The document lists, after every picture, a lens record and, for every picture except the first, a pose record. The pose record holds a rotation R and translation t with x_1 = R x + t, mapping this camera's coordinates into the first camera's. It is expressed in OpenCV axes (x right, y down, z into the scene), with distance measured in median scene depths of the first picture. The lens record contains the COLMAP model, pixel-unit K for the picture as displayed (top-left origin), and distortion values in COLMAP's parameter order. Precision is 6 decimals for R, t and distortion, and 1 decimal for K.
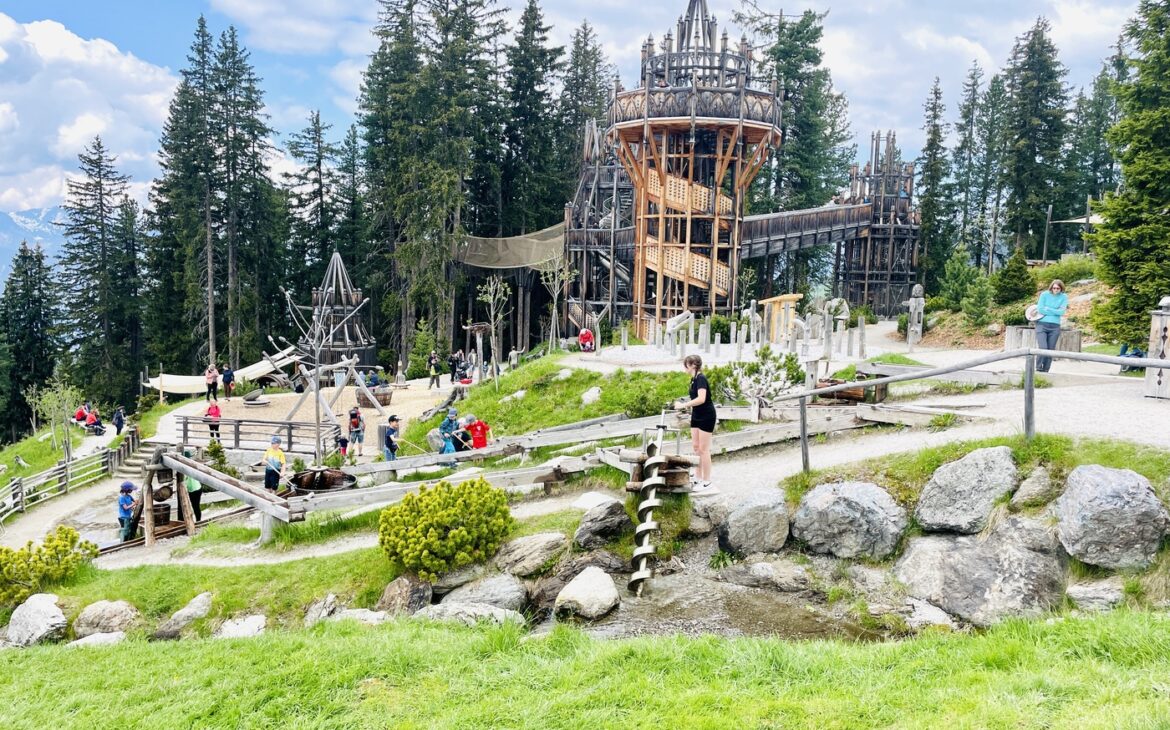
lens RADIAL K [[890.0, 0, 587.9], [0, 890.0, 360.3], [0, 0, 1]] dist [0.120542, -0.155369]
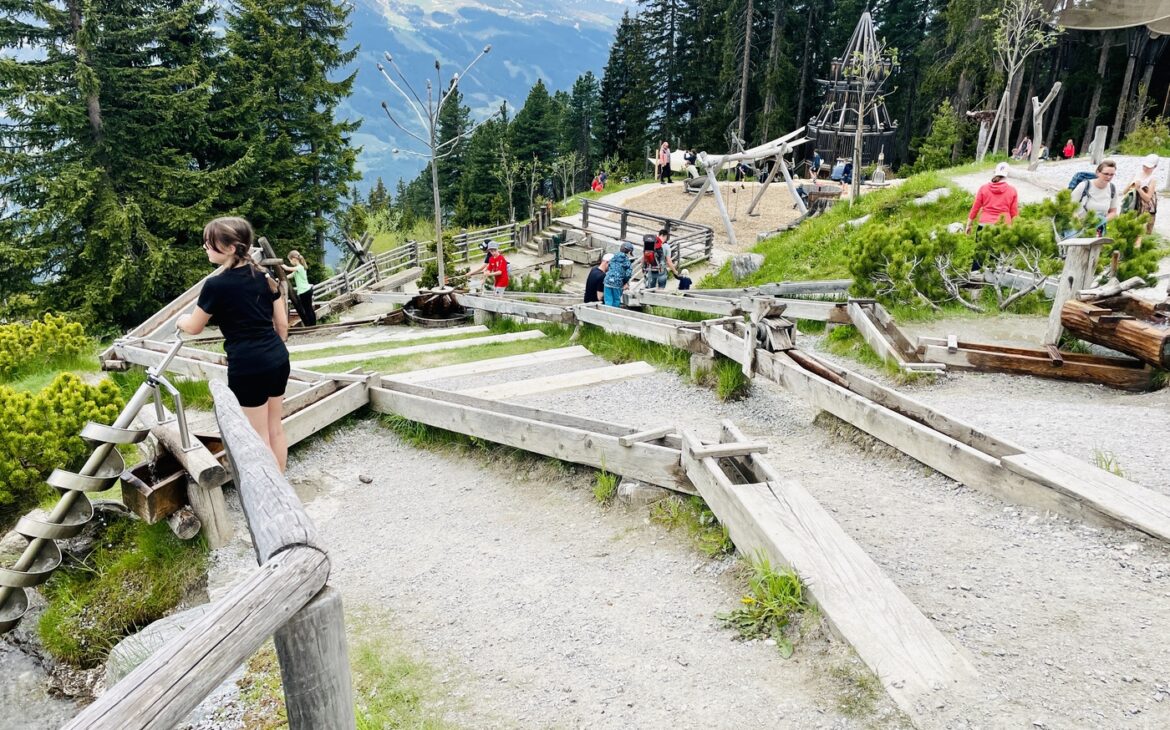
lens RADIAL K [[890.0, 0, 587.9], [0, 890.0, 360.3], [0, 0, 1]] dist [0.120542, -0.155369]
pose [[0.769930, 0.214546, -0.600981, 0.095864], [-0.065580, 0.963403, 0.259912, -0.011577], [0.634750, -0.160702, 0.755823, 0.152642]]
